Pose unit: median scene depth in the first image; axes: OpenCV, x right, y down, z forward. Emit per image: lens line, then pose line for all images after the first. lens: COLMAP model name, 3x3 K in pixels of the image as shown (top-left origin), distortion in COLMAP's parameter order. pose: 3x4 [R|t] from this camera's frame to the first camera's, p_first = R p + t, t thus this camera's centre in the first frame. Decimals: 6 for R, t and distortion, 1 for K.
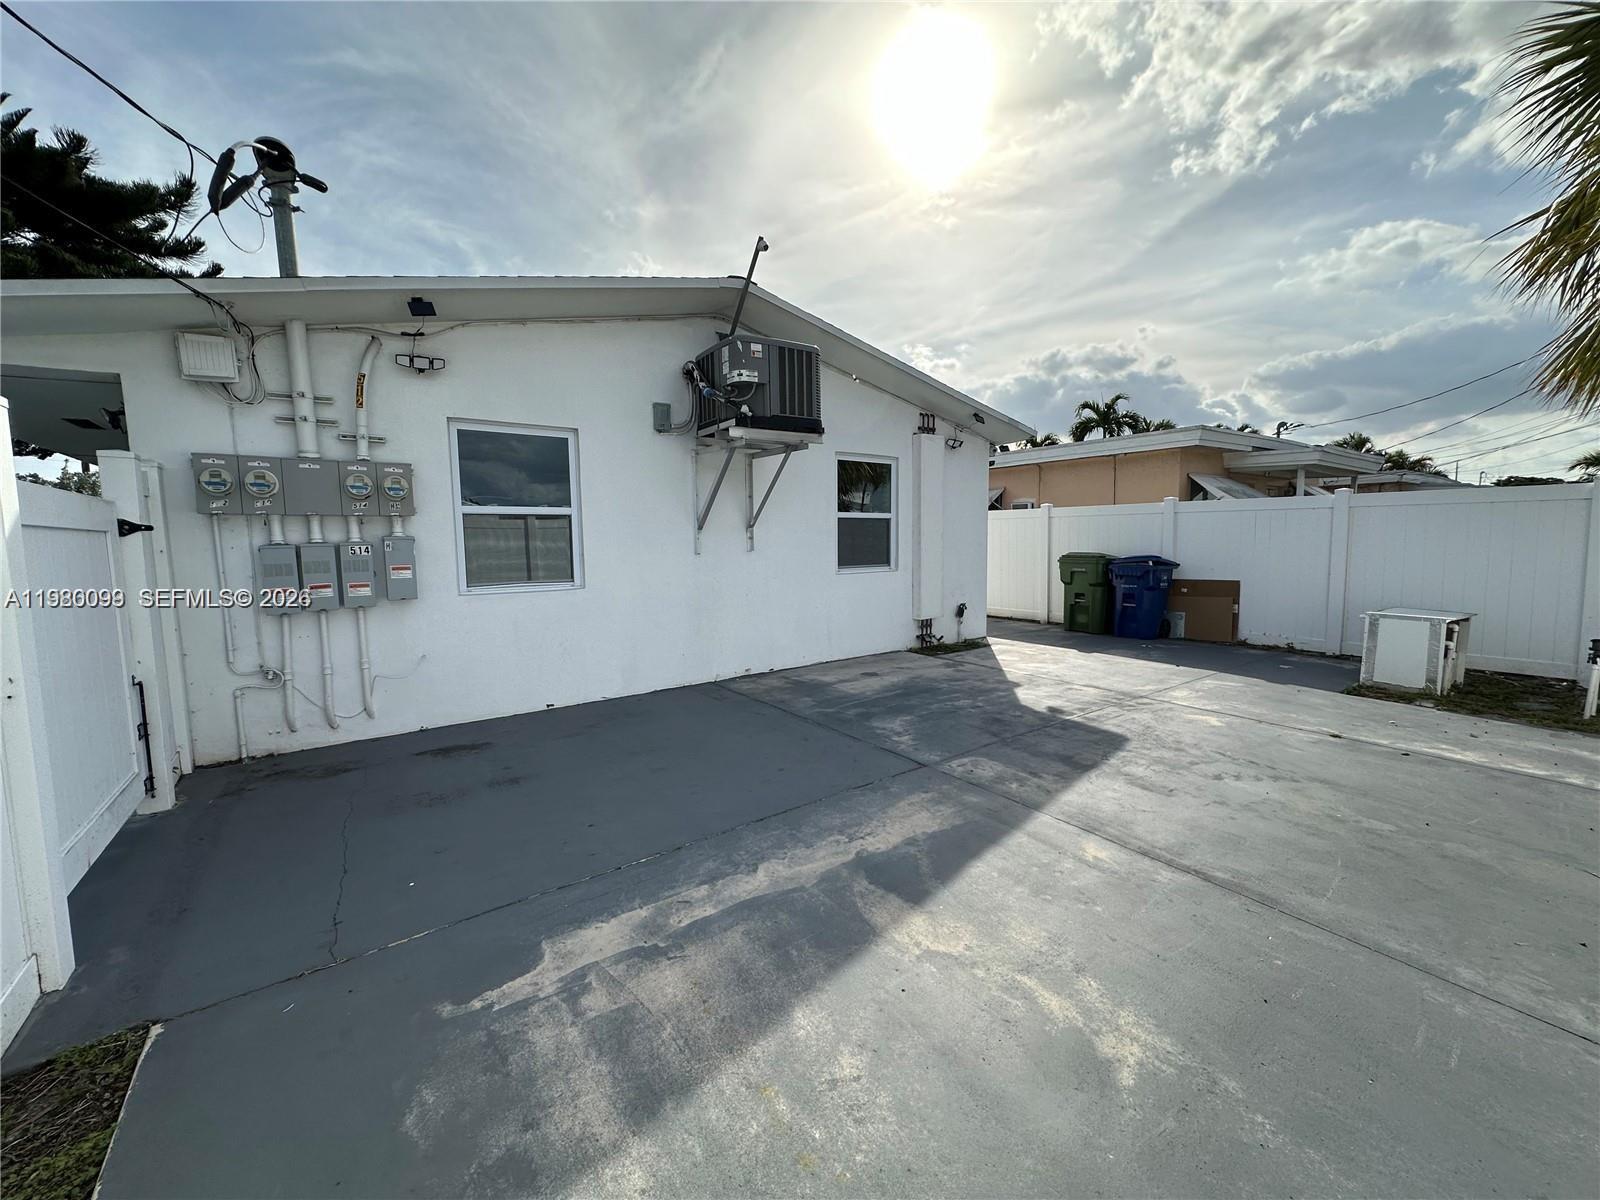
lens RADIAL K [[641.0, 0, 800.0], [0, 641.0, 600.0], [0, 0, 1]] dist [-0.002143, 0.000230]
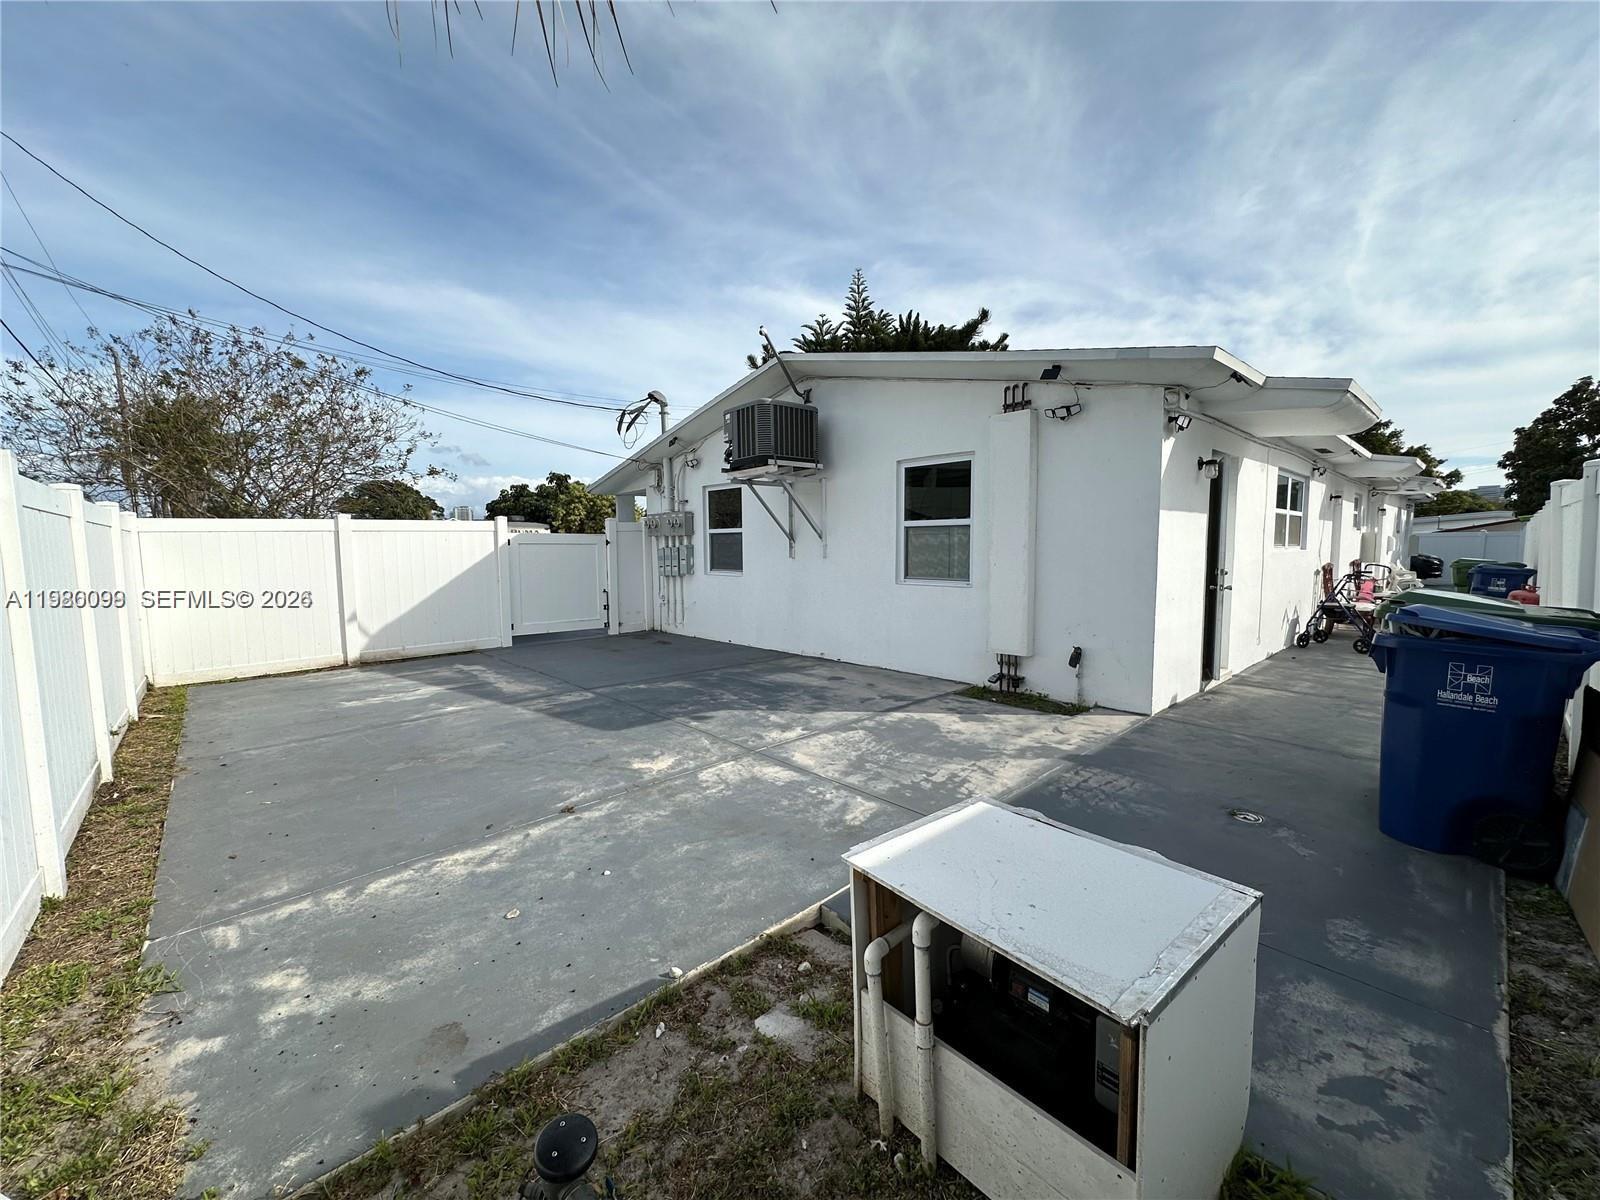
lens RADIAL K [[637.0, 0, 800.0], [0, 637.0, 600.0], [0, 0, 1]] dist [-0.003071, -0.000170]
pose [[0.105952, 0.093092, -0.990004, 1.394661], [-0.090489, 0.992380, 0.083631, -0.115473], [0.990245, 0.080724, 0.113568, 1.012930]]
